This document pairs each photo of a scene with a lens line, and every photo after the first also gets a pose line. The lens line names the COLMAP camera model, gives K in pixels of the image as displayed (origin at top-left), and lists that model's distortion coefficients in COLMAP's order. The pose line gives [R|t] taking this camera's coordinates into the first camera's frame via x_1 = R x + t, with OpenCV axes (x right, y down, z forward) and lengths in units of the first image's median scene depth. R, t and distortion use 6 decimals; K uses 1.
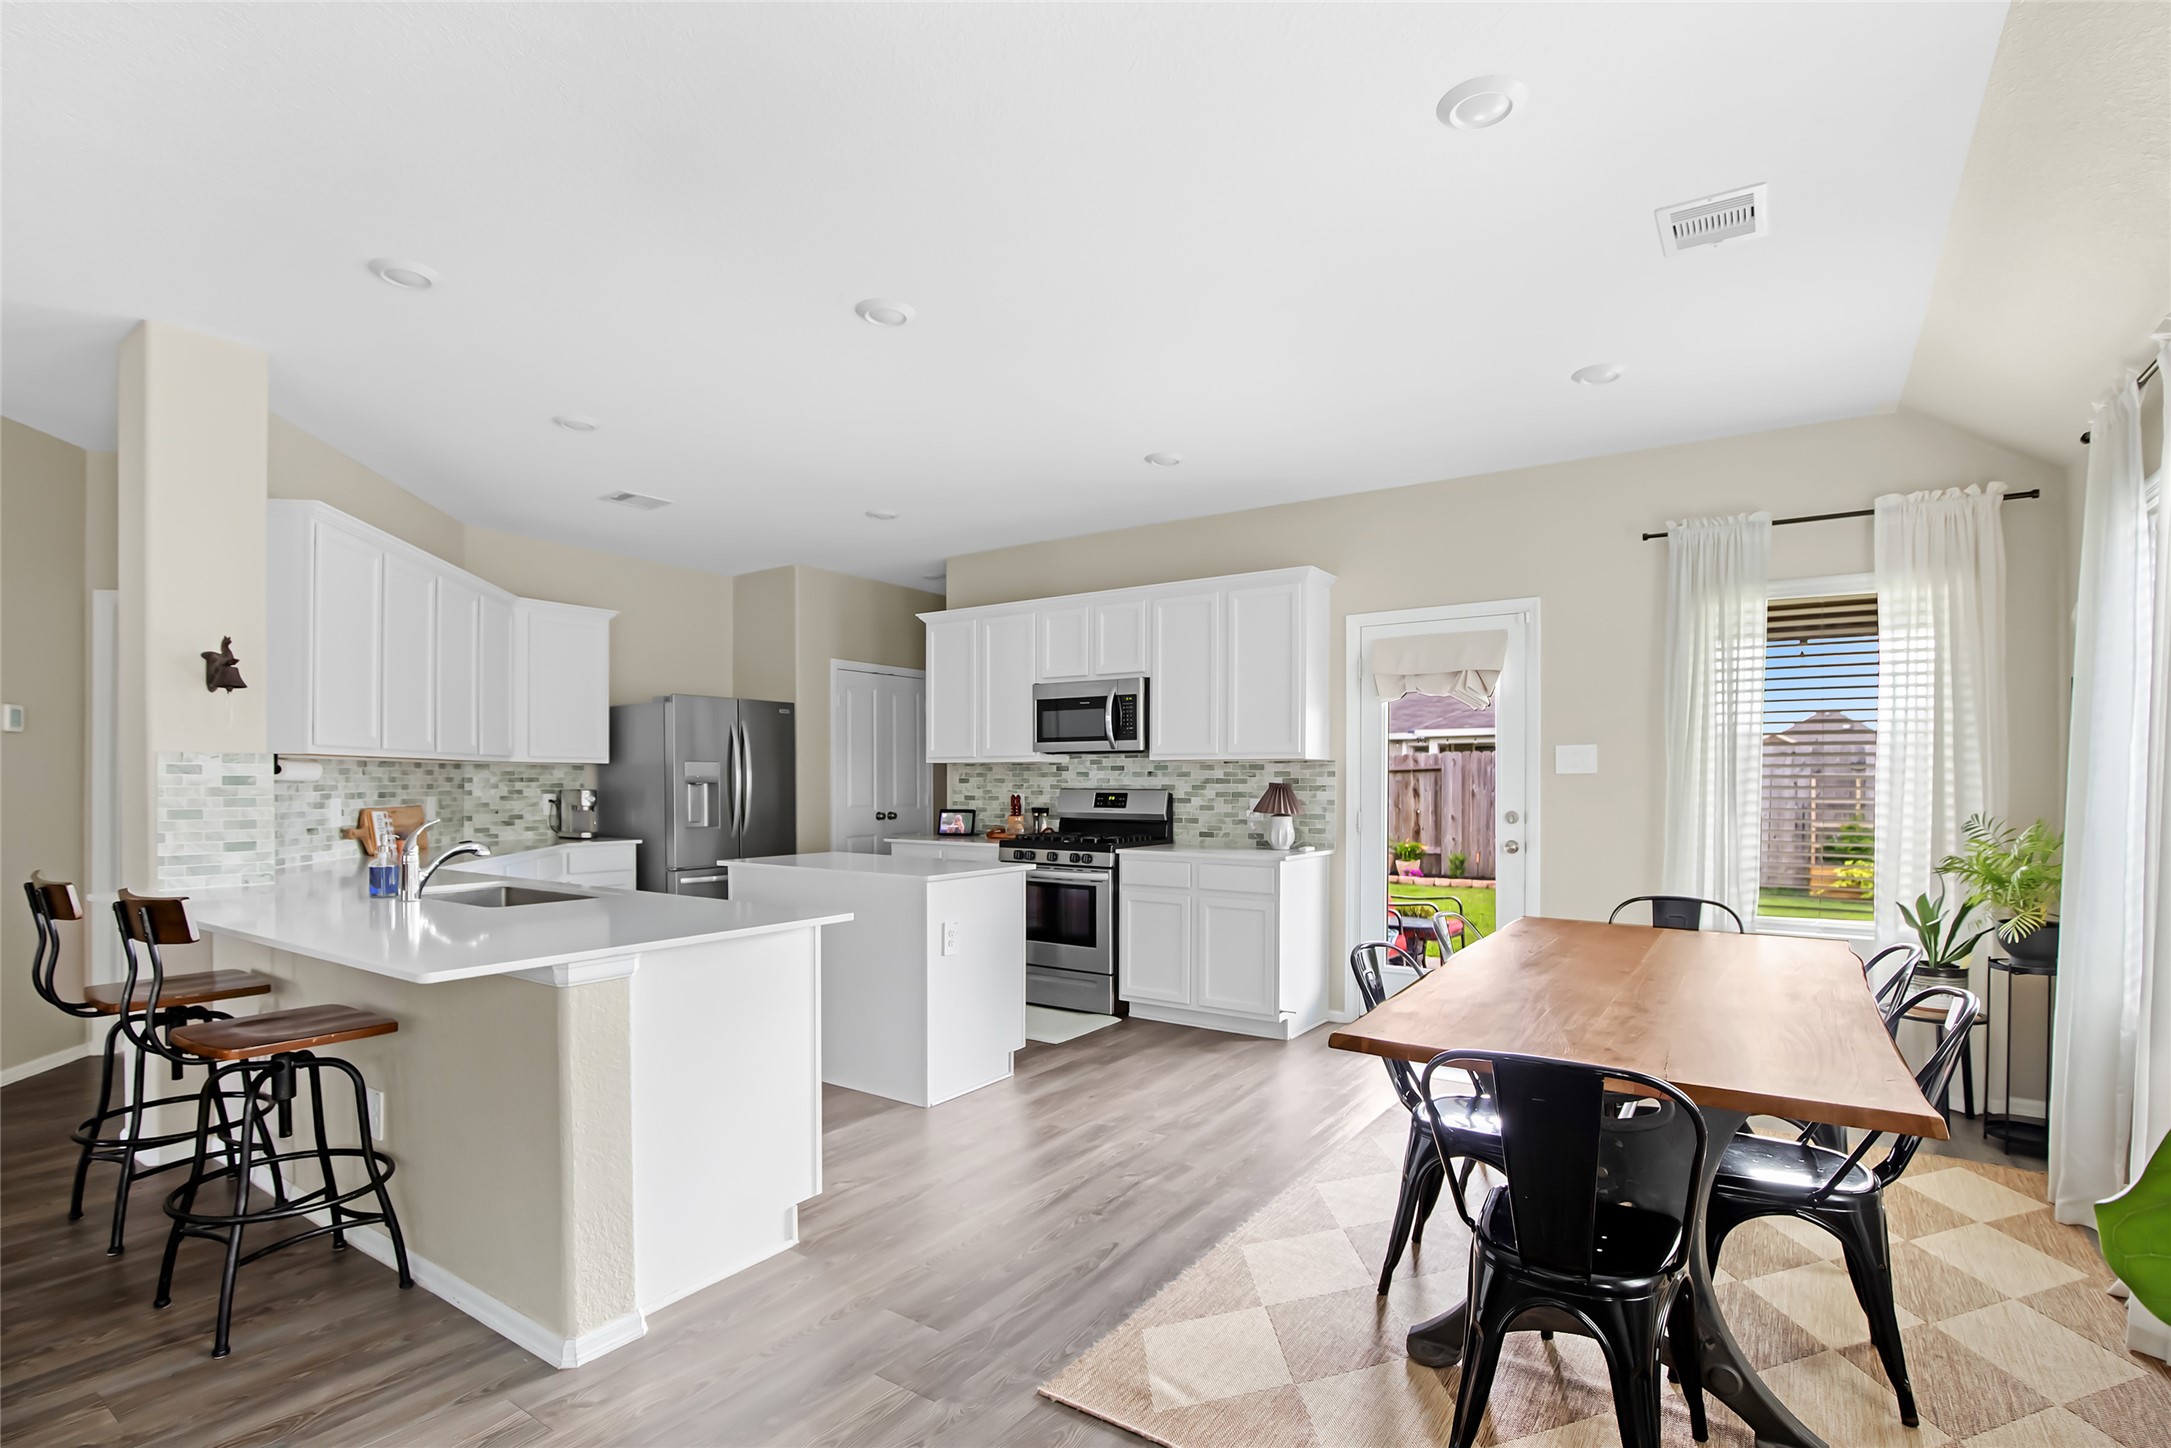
lens RADIAL K [[1047.6, 0, 1086.6], [0, 1047.6, 781.9], [0, 0, 1]] dist [-0.012546, 0.000287]
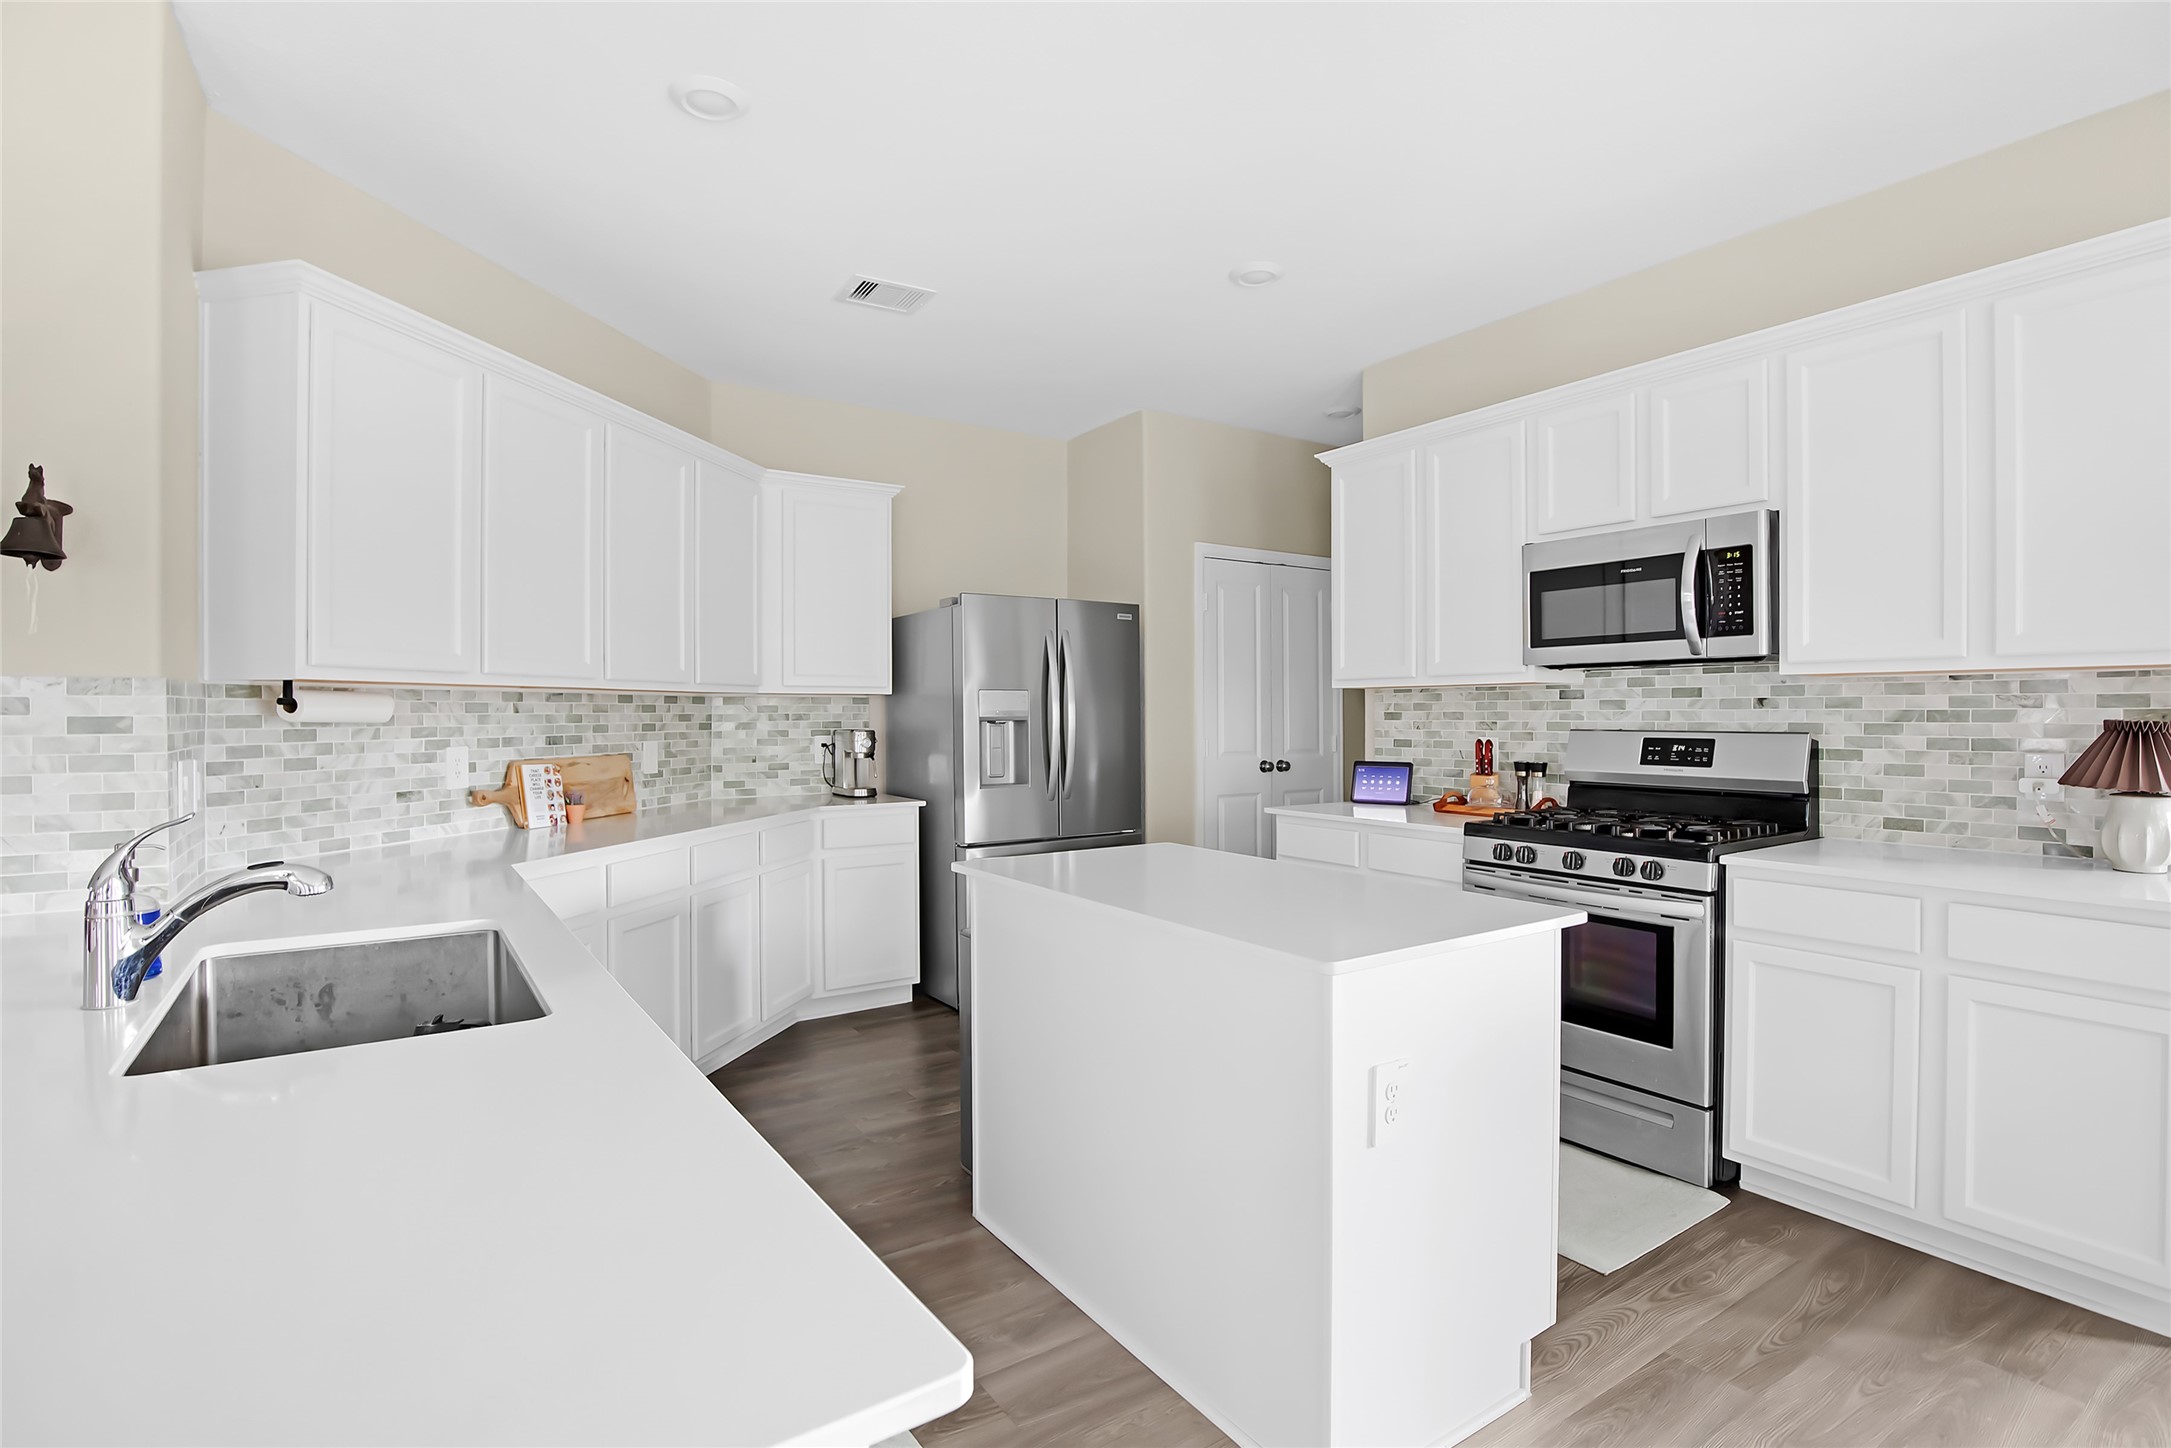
lens RADIAL K [[1056.4, 0, 1085.5], [0, 1056.4, 724.0], [0, 0, 1]] dist [-0.025330, 0.000229]
pose [[0.927583, -0.000600, -0.373617, -0.059926], [0.003895, 0.999960, 0.008062, -0.002551], [0.373598, -0.008934, 0.927548, 0.397998]]
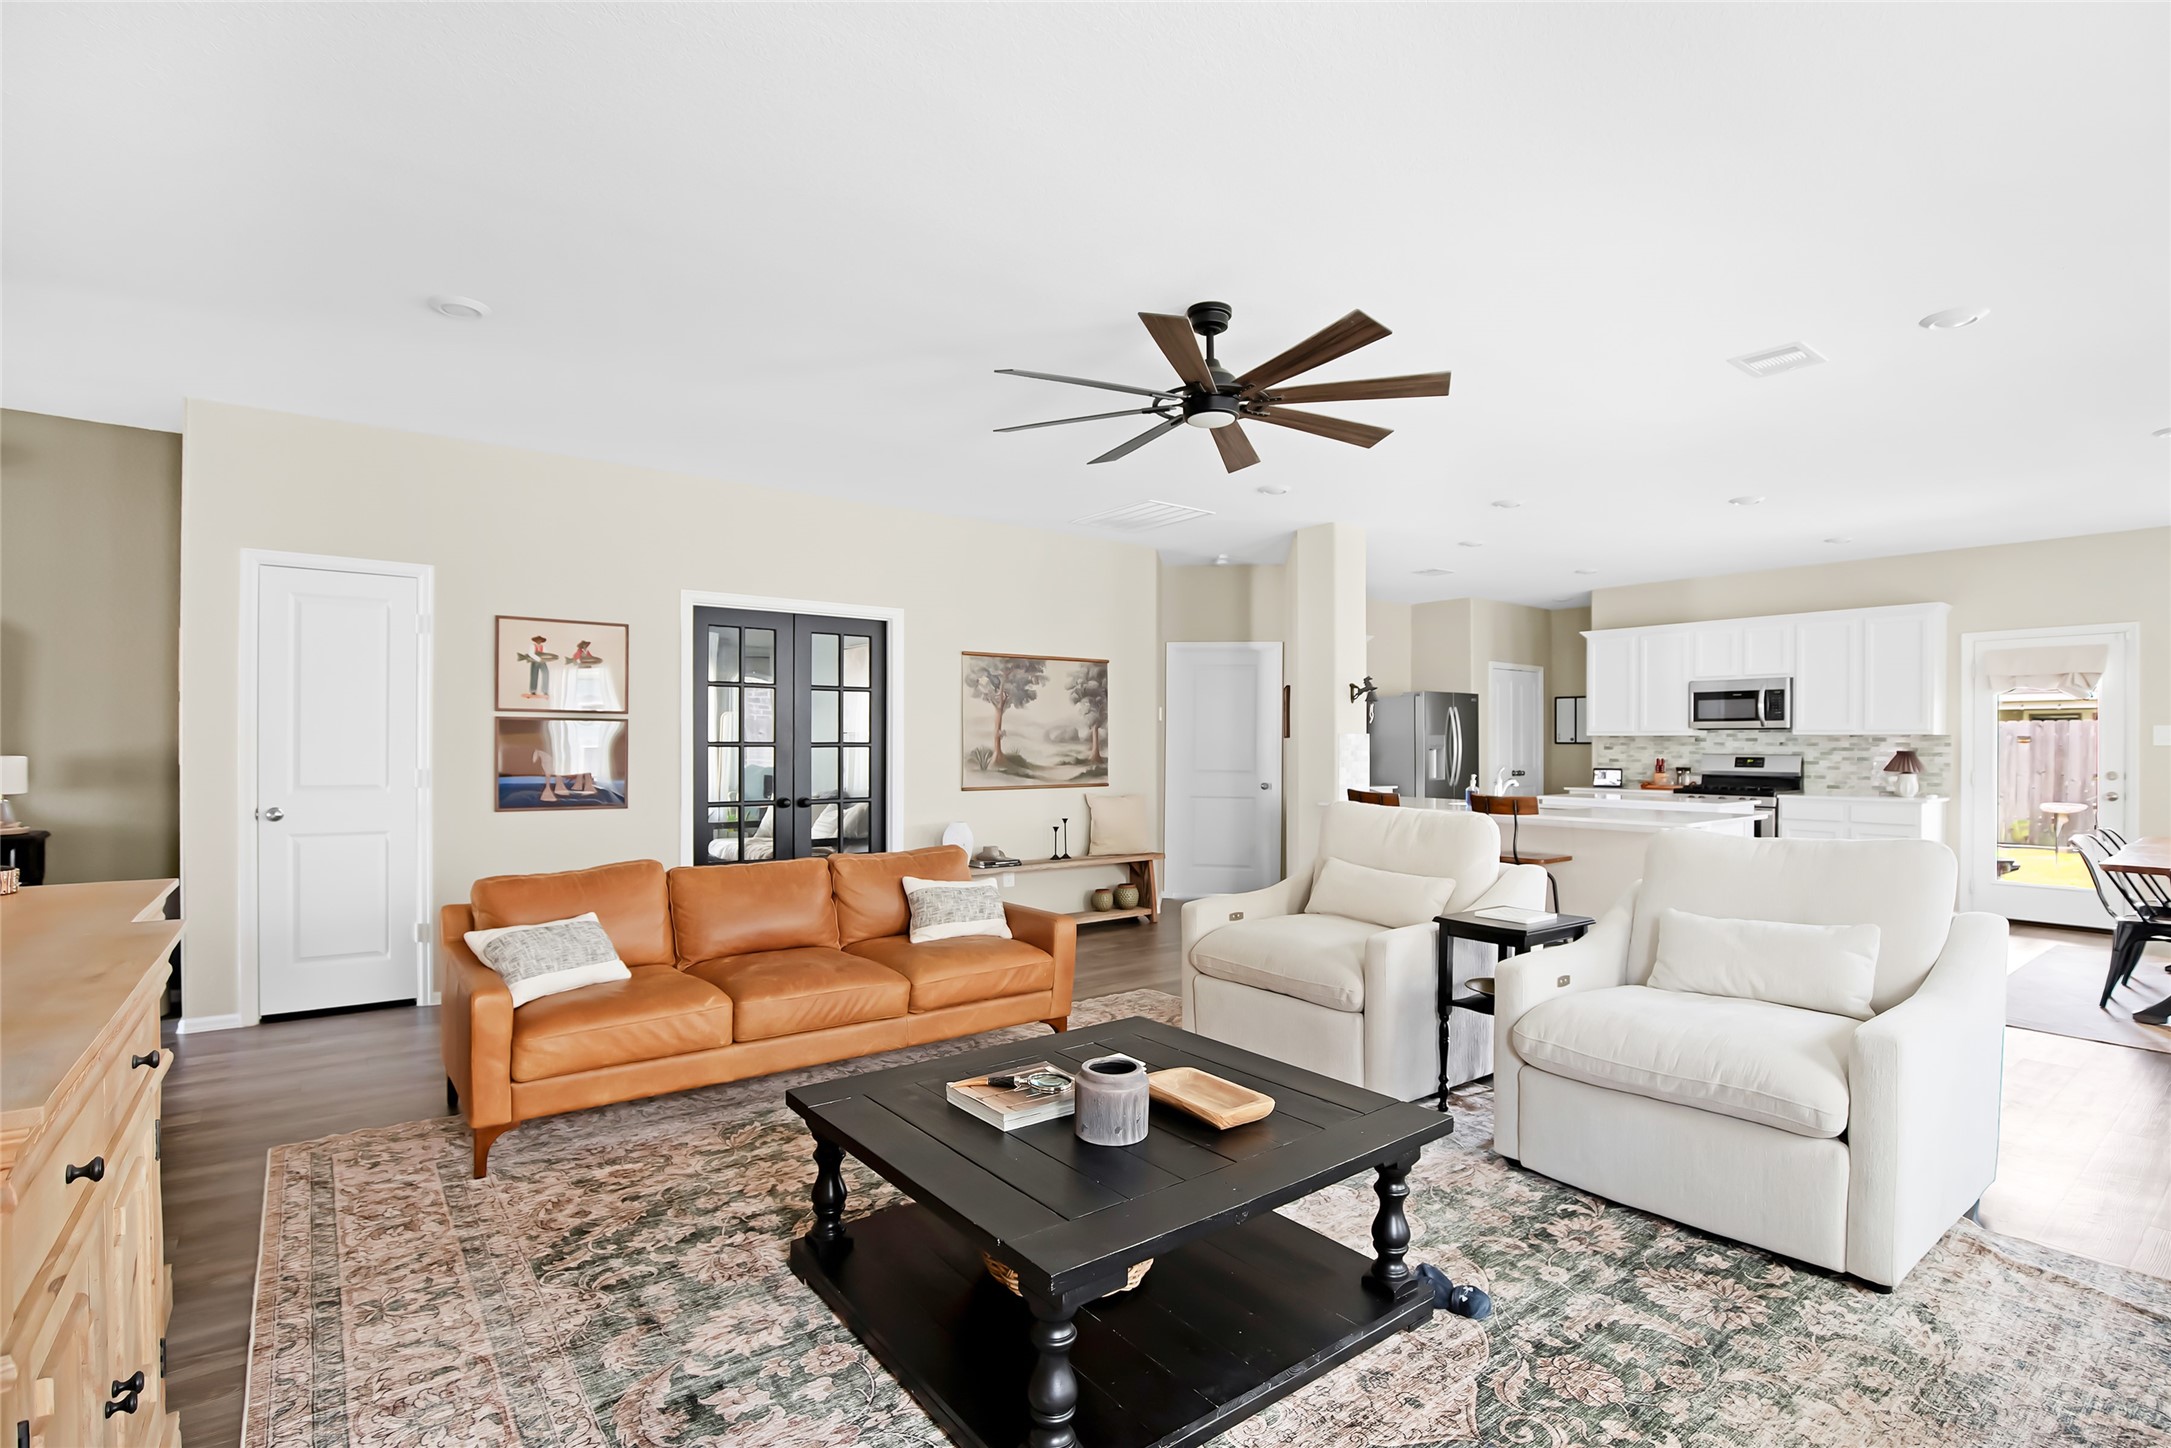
lens RADIAL K [[1017.7, 0, 1085.1], [0, 1017.7, 751.4], [0, 0, 1]] dist [-0.028849, 0.000362]
pose [[0.948190, 0.004692, -0.317668, -0.413597], [-0.003506, 0.999985, 0.004303, -0.000101], [0.317683, -0.002967, 0.948192, -0.604471]]
